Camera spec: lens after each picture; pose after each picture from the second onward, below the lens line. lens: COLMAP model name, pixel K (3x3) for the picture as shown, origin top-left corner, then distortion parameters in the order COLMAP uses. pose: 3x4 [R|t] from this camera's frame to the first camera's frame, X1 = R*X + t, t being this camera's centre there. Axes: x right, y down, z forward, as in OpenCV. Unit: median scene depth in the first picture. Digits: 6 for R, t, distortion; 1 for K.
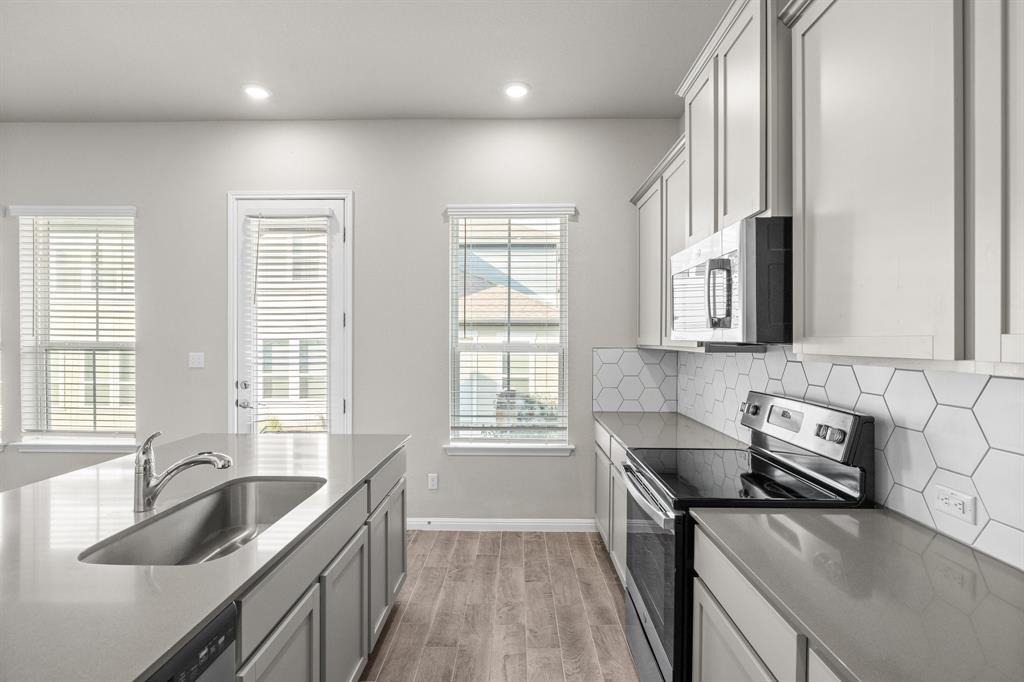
lens RADIAL K [[499.5, 0, 512.0], [0, 499.5, 341.0], [0, 0, 1]] dist [0.001590, 0.000007]
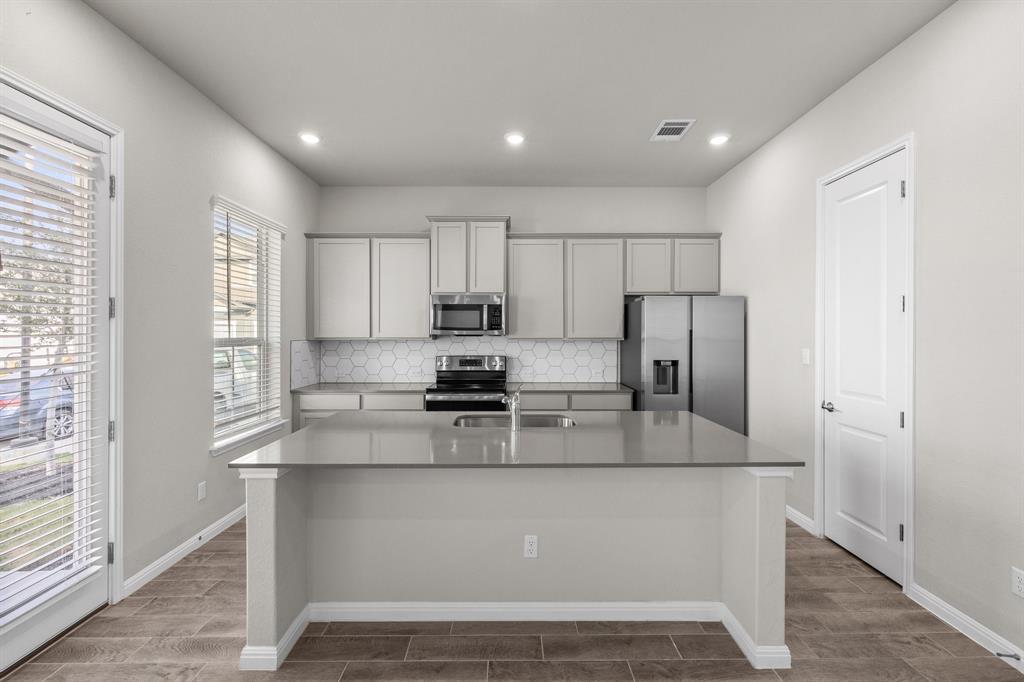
lens RADIAL K [[416.2, 0, 512.0], [0, 416.2, 341.0], [0, 0, 1]] dist [0.000029, 0.000043]
pose [[-0.041989, -0.013487, 0.999027, -0.937953], [0.003835, 0.999899, 0.013660, 0.000872], [-0.999111, 0.004405, -0.041933, 0.469306]]
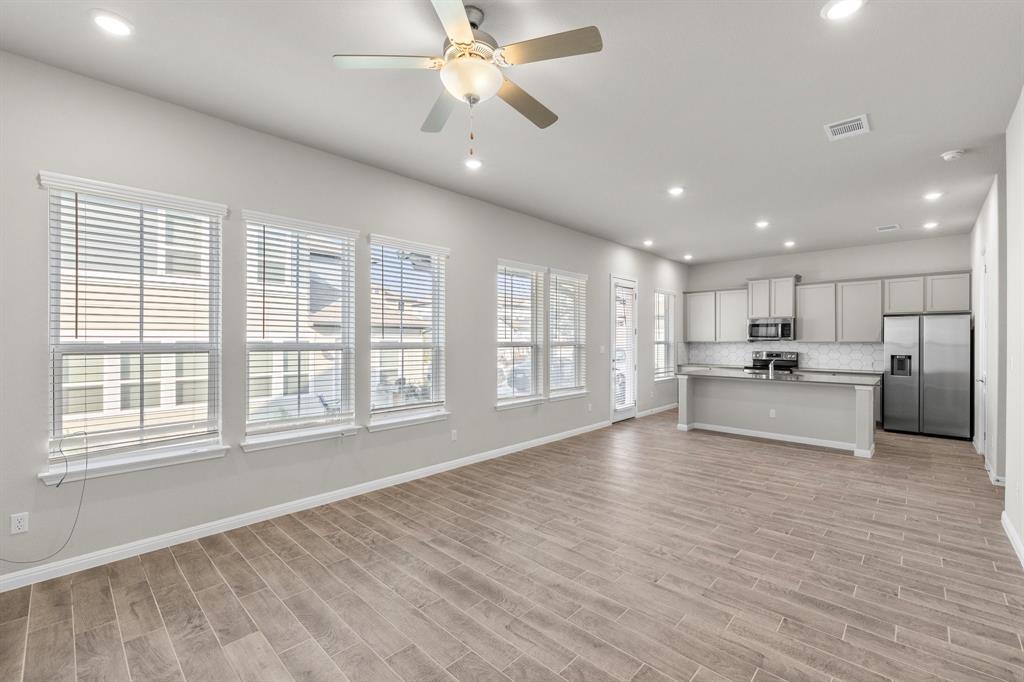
lens RADIAL K [[431.5, 0, 512.0], [0, 431.5, 341.0], [0, 0, 1]] dist [-0.004450, -0.000022]
pose [[0.668751, -0.004255, 0.743475, -2.309609], [0.002828, 0.999991, 0.003180, -0.005832], [-0.743481, -0.000024, 0.668757, 0.047869]]
